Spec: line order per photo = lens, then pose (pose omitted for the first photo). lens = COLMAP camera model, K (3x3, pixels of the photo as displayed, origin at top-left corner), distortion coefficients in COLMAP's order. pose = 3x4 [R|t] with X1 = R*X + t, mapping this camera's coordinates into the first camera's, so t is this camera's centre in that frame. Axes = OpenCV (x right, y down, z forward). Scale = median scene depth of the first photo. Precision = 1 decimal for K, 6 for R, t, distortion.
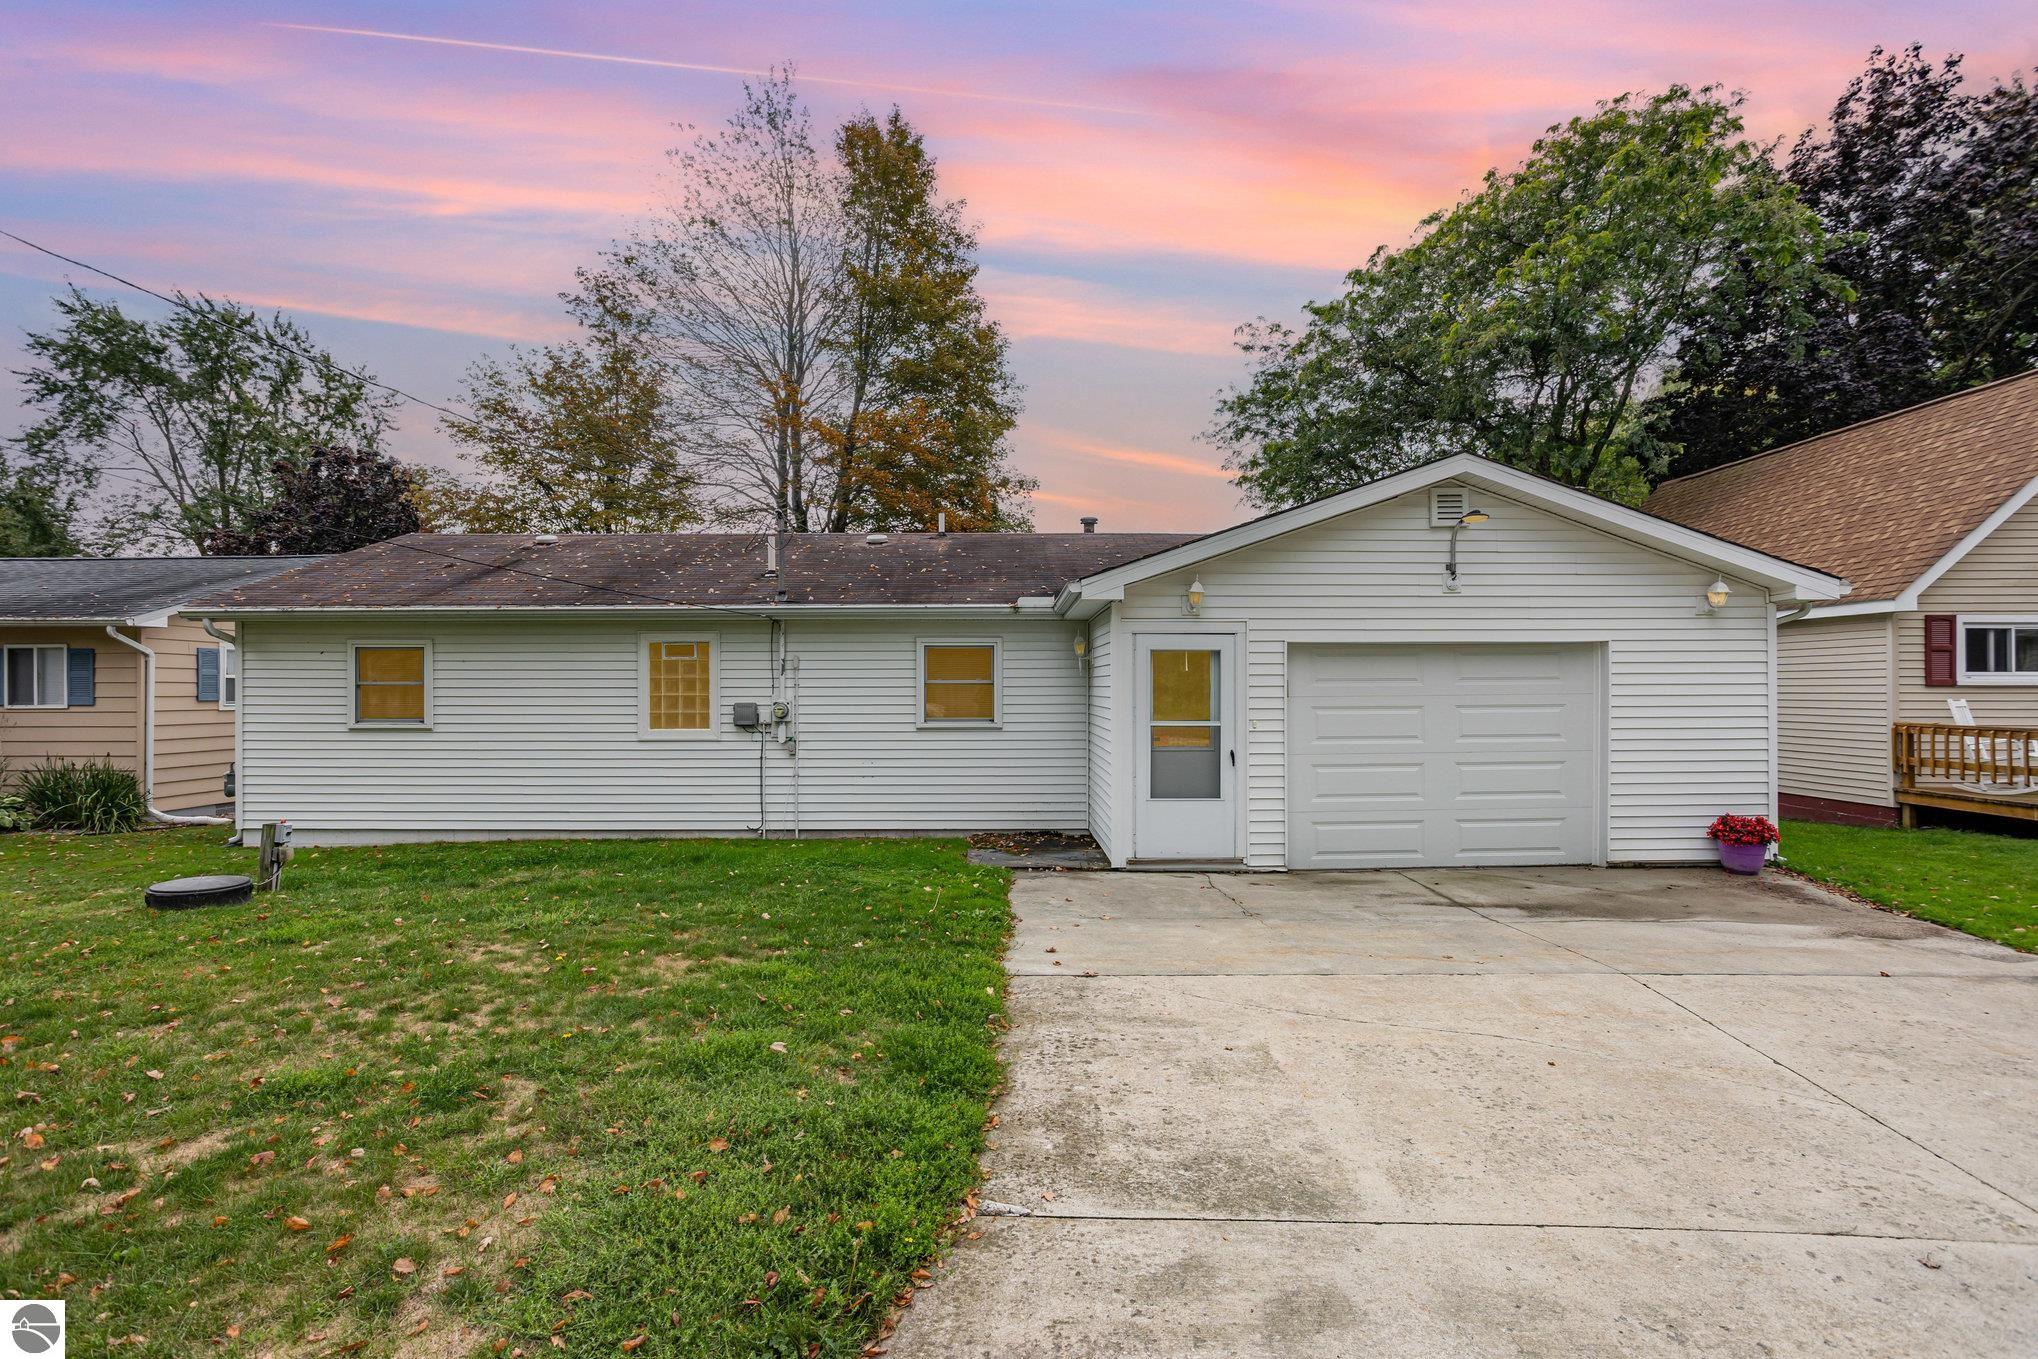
lens RADIAL K [[1003.7, 0, 1007.4], [0, 1003.7, 695.1], [0, 0, 1]] dist [-0.025634, 0.009138]
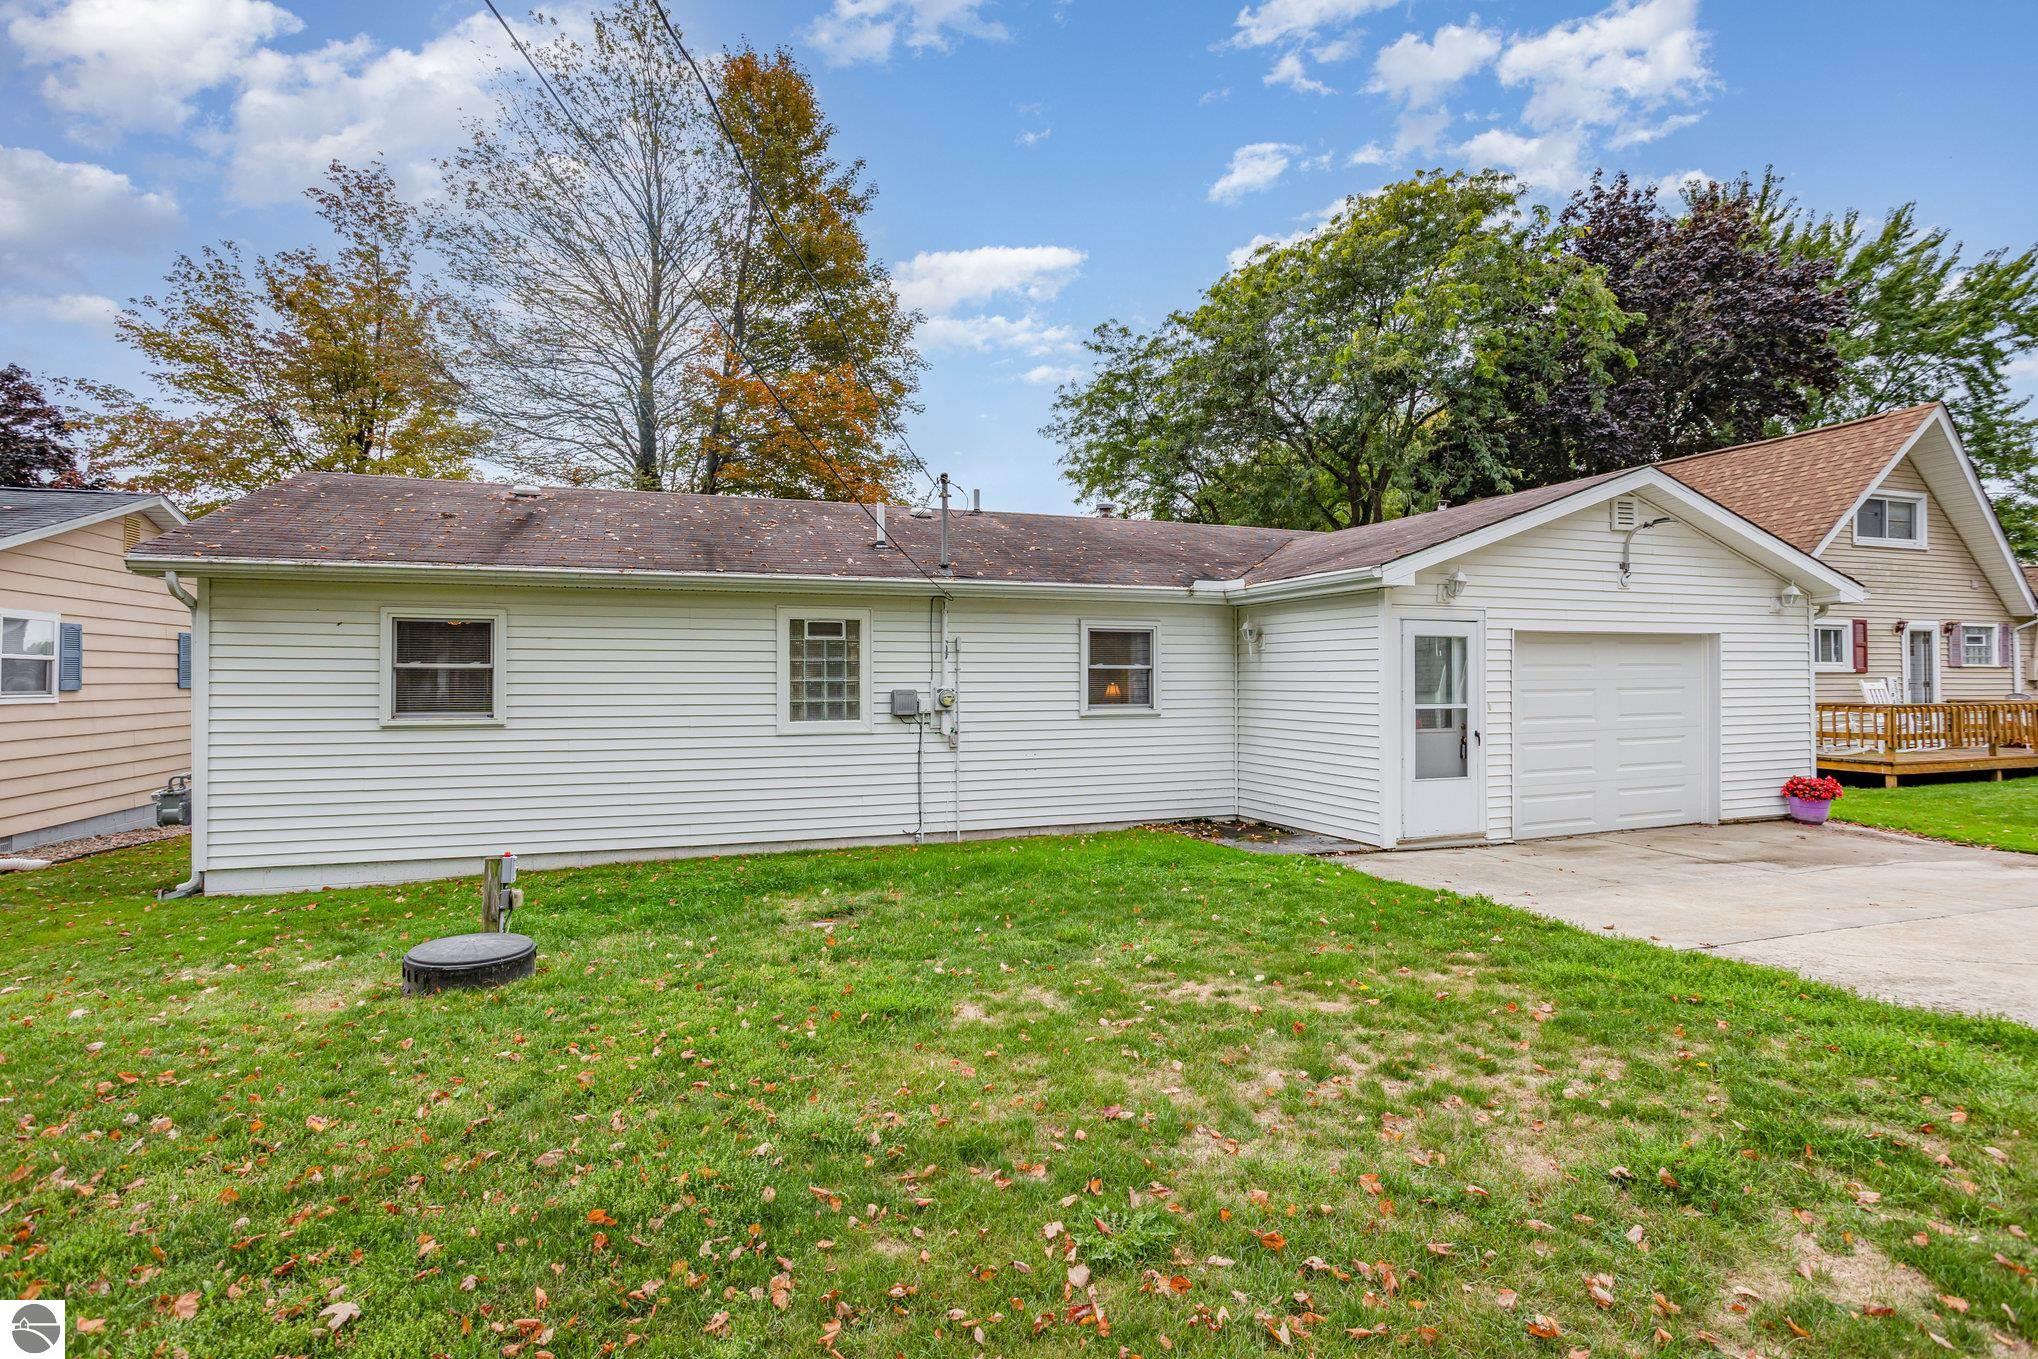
lens RADIAL K [[1003.7, 0, 1015.9], [0, 1003.7, 662.3], [0, 0, 1]] dist [-0.025634, 0.009138]
pose [[0.939964, 0.004763, 0.341240, -0.468431], [0.002583, 0.999775, -0.021070, 0.002523], [-0.341264, 0.020687, 0.939740, 0.137654]]
